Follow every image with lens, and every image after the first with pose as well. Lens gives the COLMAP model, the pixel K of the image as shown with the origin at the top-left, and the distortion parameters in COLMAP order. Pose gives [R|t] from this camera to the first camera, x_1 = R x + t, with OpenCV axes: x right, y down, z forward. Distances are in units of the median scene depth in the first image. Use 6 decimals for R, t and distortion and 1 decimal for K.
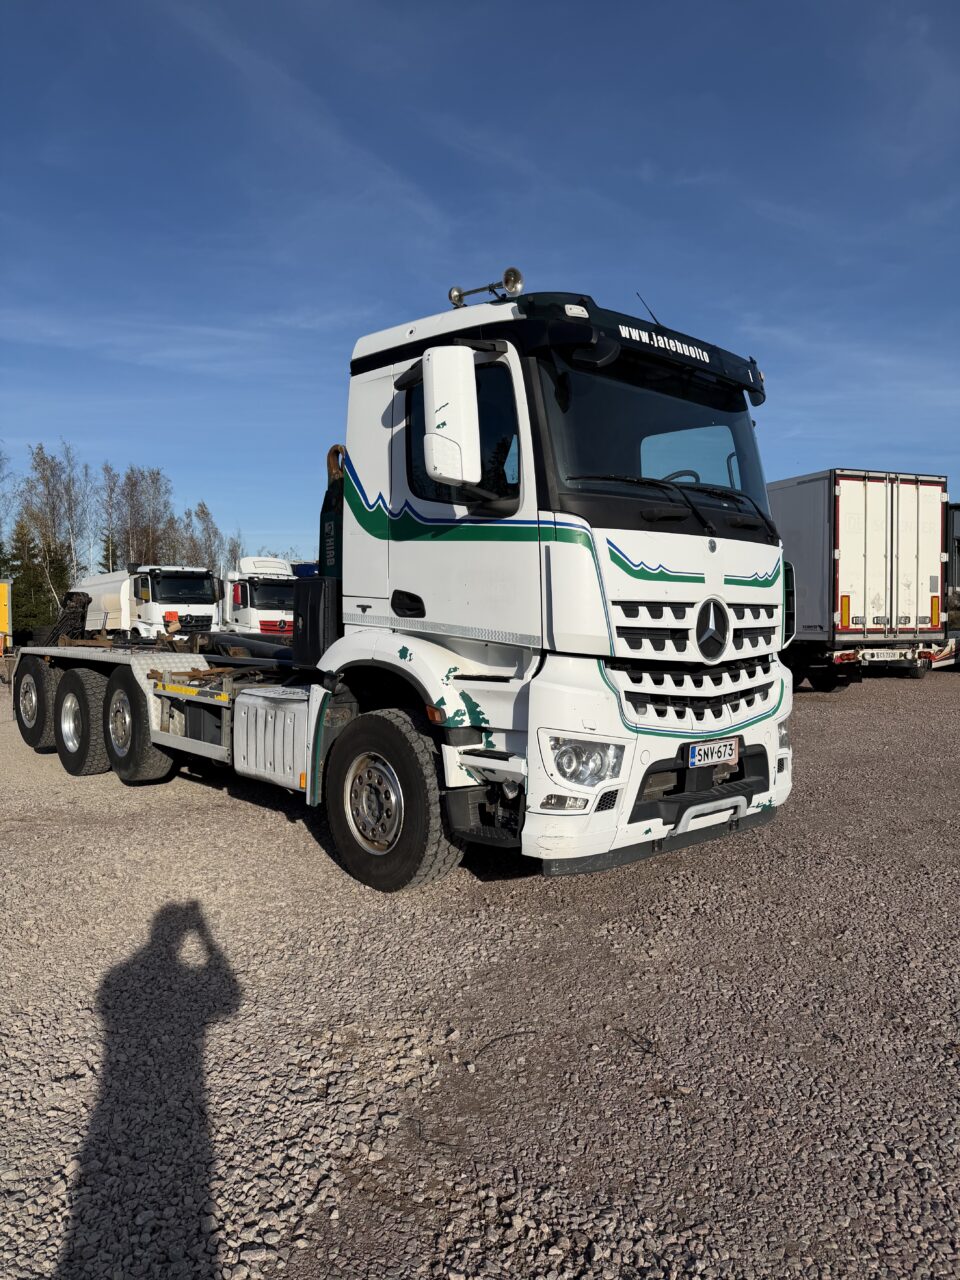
lens RADIAL K [[894.2, 0, 473.8], [0, 894.2, 640.8], [0, 0, 1]] dist [0.151858, -0.267508]
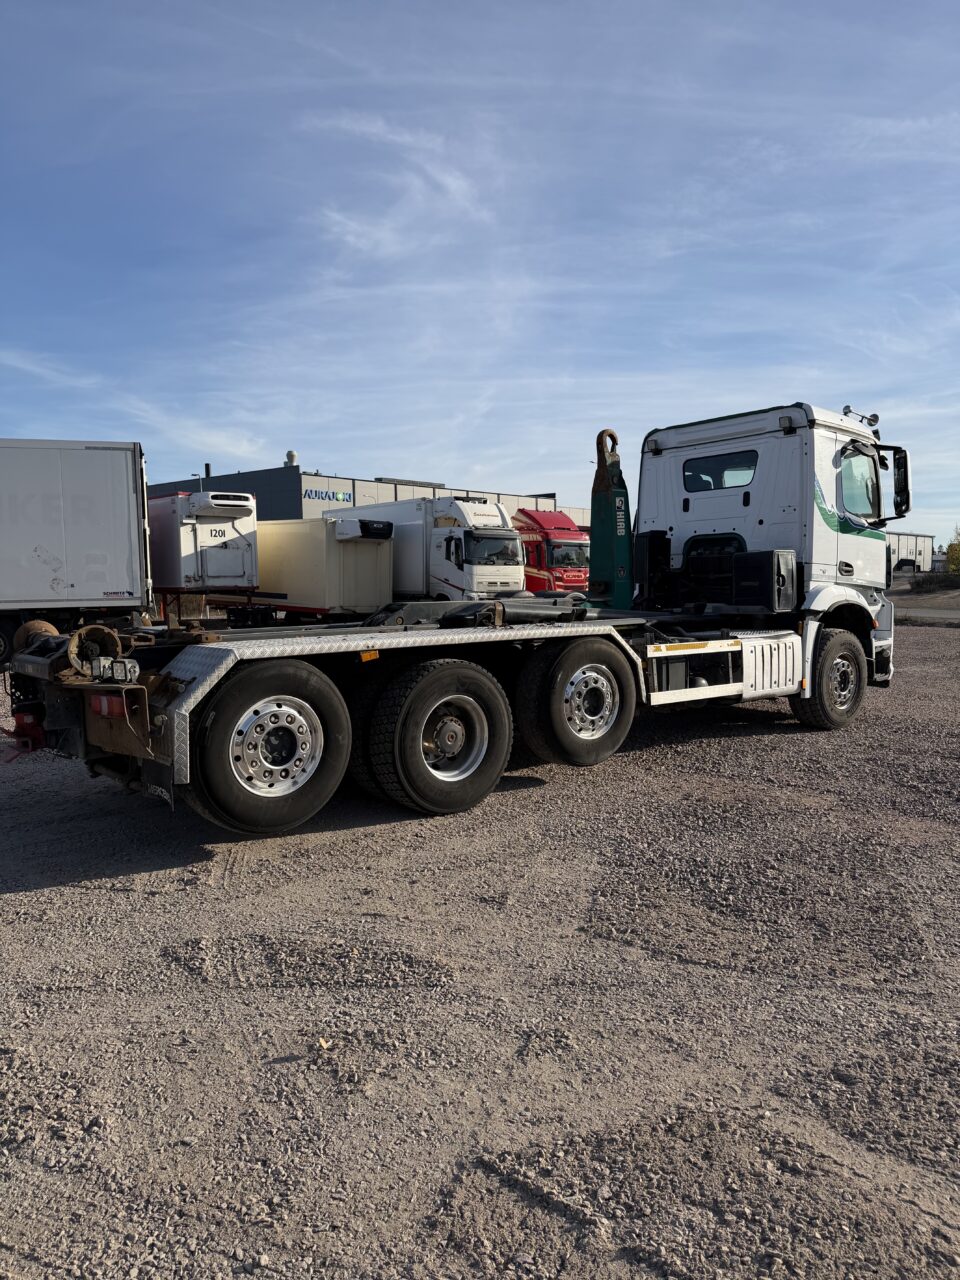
lens RADIAL K [[901.6, 0, 487.4], [0, 901.6, 634.7], [0, 0, 1]] dist [0.081654, -0.102229]
pose [[0.059589, -0.064849, 0.996114, -1.963551], [0.038994, 0.997277, 0.062592, -0.051767], [-0.997461, 0.035113, 0.061955, 1.611343]]
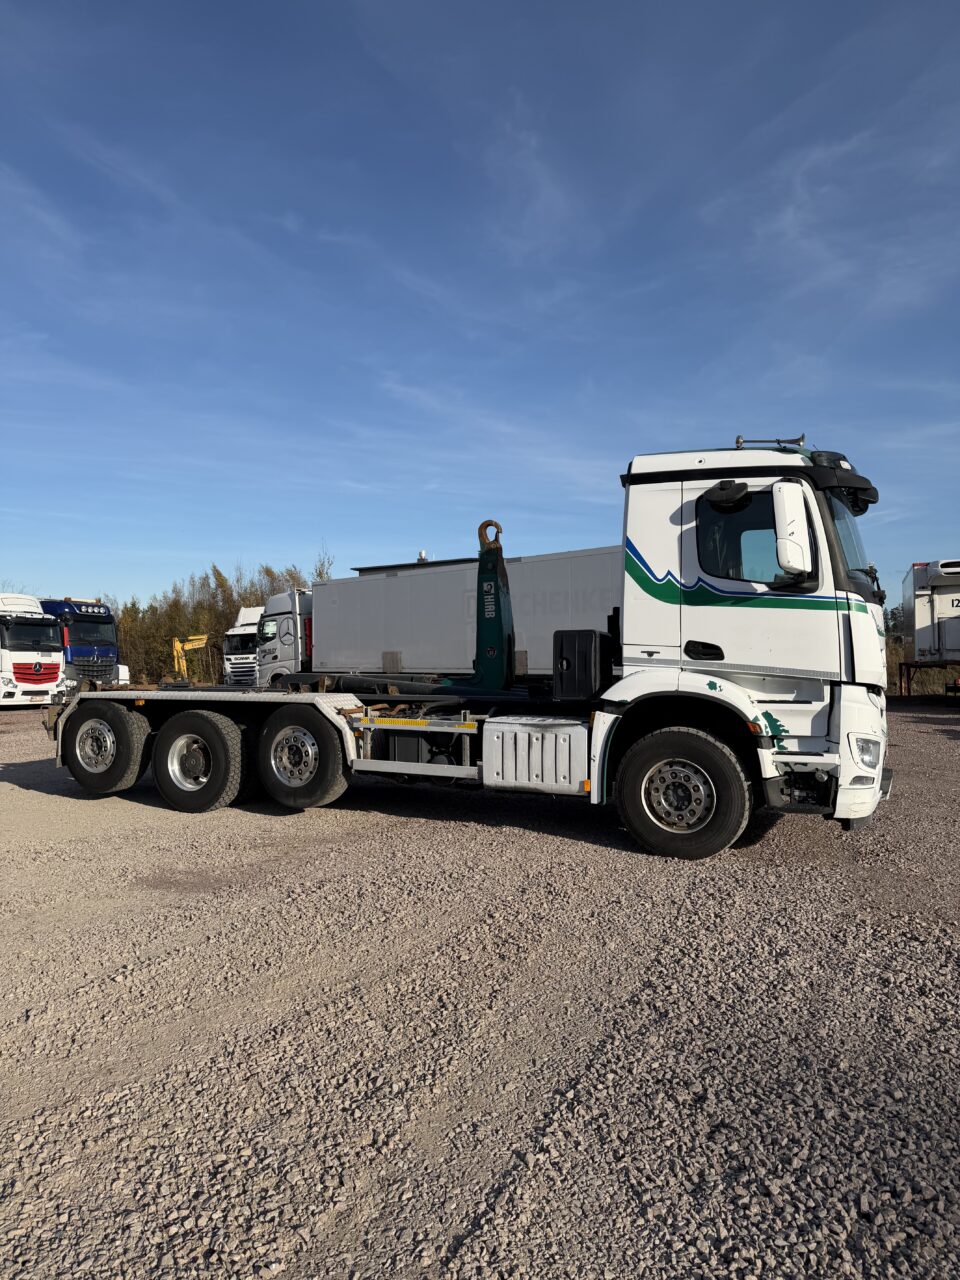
lens RADIAL K [[901.6, 0, 487.4], [0, 901.6, 634.7], [0, 0, 1]] dist [0.081654, -0.102229]
pose [[0.933879, 0.003649, 0.357570, -0.890147], [0.014326, 0.998763, -0.047607, -0.003666], [-0.357302, 0.049581, 0.932672, -0.200469]]
